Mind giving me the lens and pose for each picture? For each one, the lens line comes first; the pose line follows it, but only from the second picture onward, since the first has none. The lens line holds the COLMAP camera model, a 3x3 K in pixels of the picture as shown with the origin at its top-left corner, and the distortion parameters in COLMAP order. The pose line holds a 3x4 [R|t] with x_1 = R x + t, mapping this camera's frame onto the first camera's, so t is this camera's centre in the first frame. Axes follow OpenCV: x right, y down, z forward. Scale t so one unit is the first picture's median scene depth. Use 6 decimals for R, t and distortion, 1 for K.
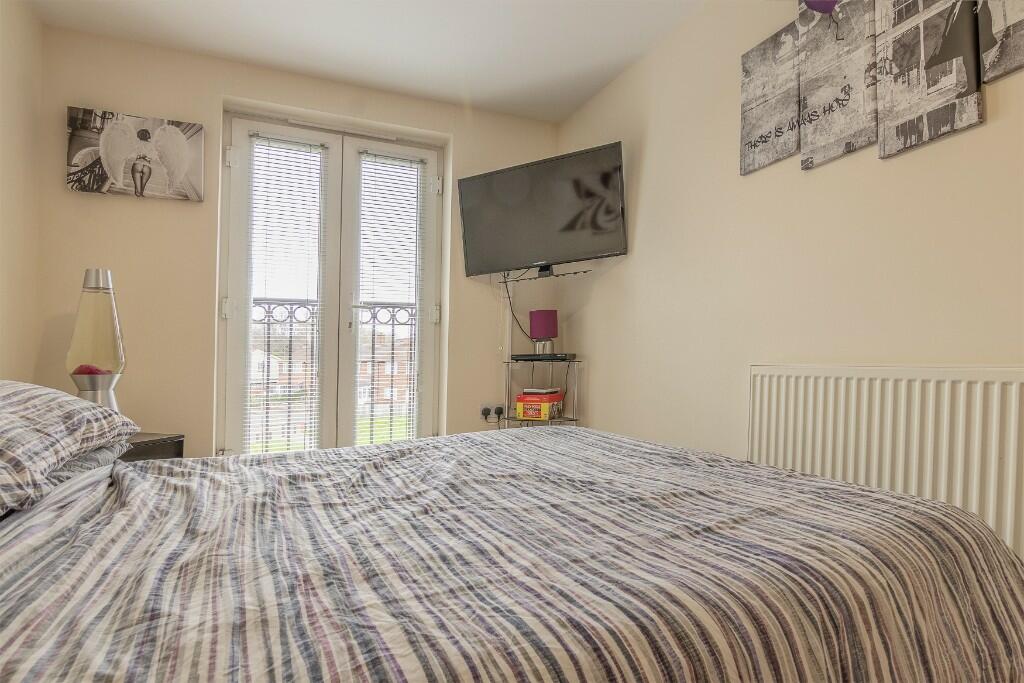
lens RADIAL K [[529.3, 0, 508.3], [0, 529.3, 353.0], [0, 0, 1]] dist [-0.005632, -0.001080]
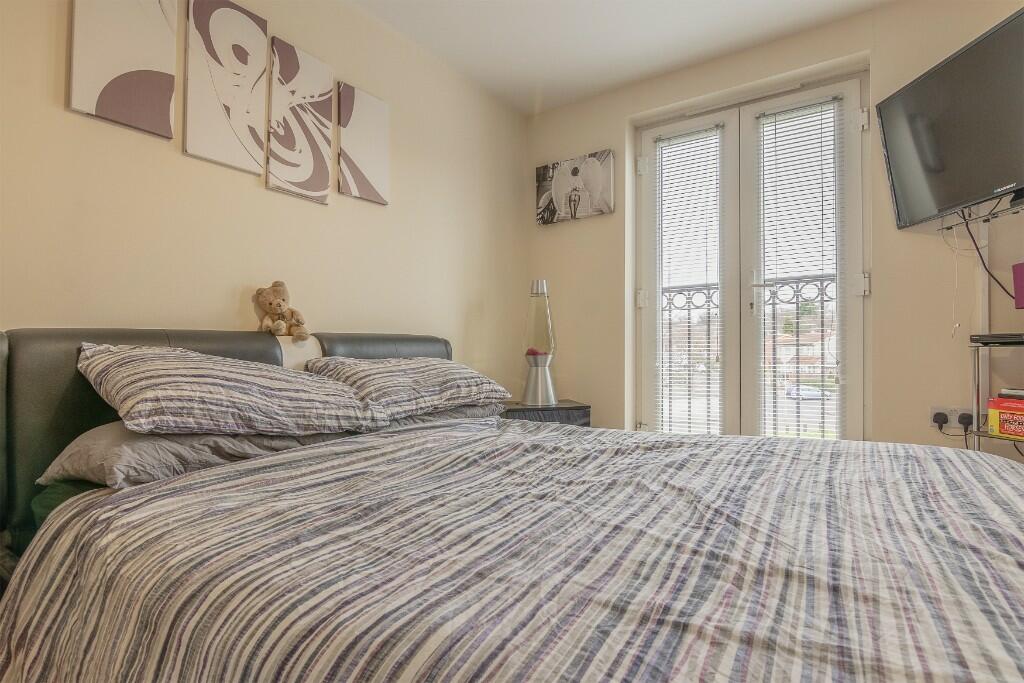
lens RADIAL K [[519.8, 0, 507.8], [0, 519.8, 325.0], [0, 0, 1]] dist [-0.005378, -0.001047]
pose [[0.510531, -0.033638, -0.859201, 0.320618], [0.015677, 0.999433, -0.029812, 0.000189], [0.859716, 0.001750, 0.510769, 0.208194]]
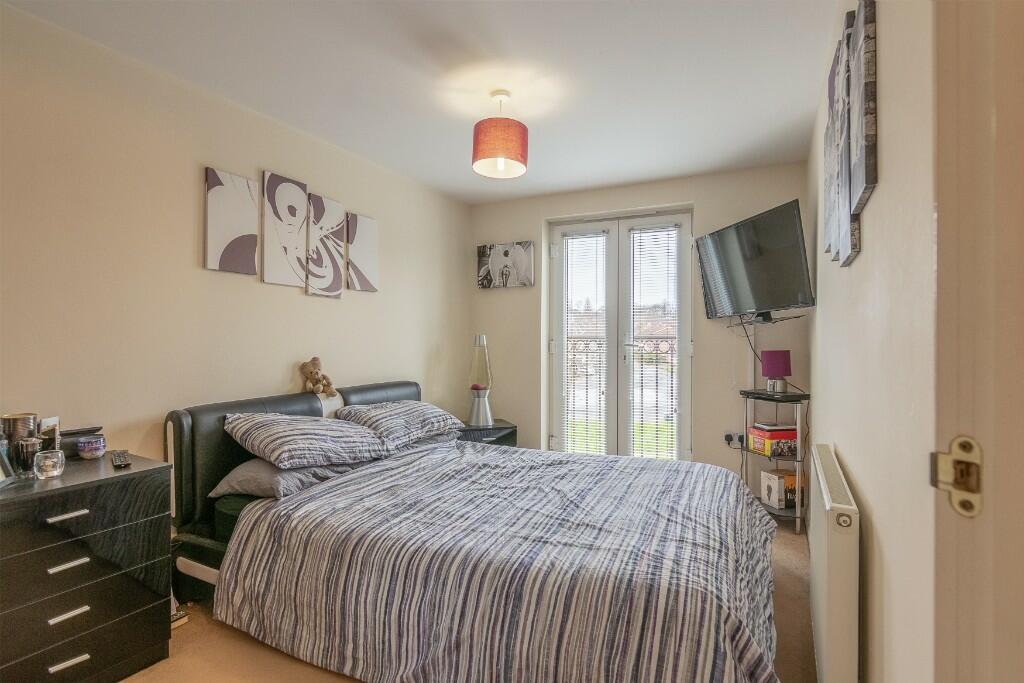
lens RADIAL K [[515.0, 0, 483.9], [0, 515.0, 314.1], [0, 0, 1]] dist [0.001454, -0.000055]
pose [[0.587841, -0.031046, -0.808381, 0.689461], [0.015440, 0.999512, -0.027159, -0.165168], [0.808829, 0.003483, 0.588033, -0.092350]]
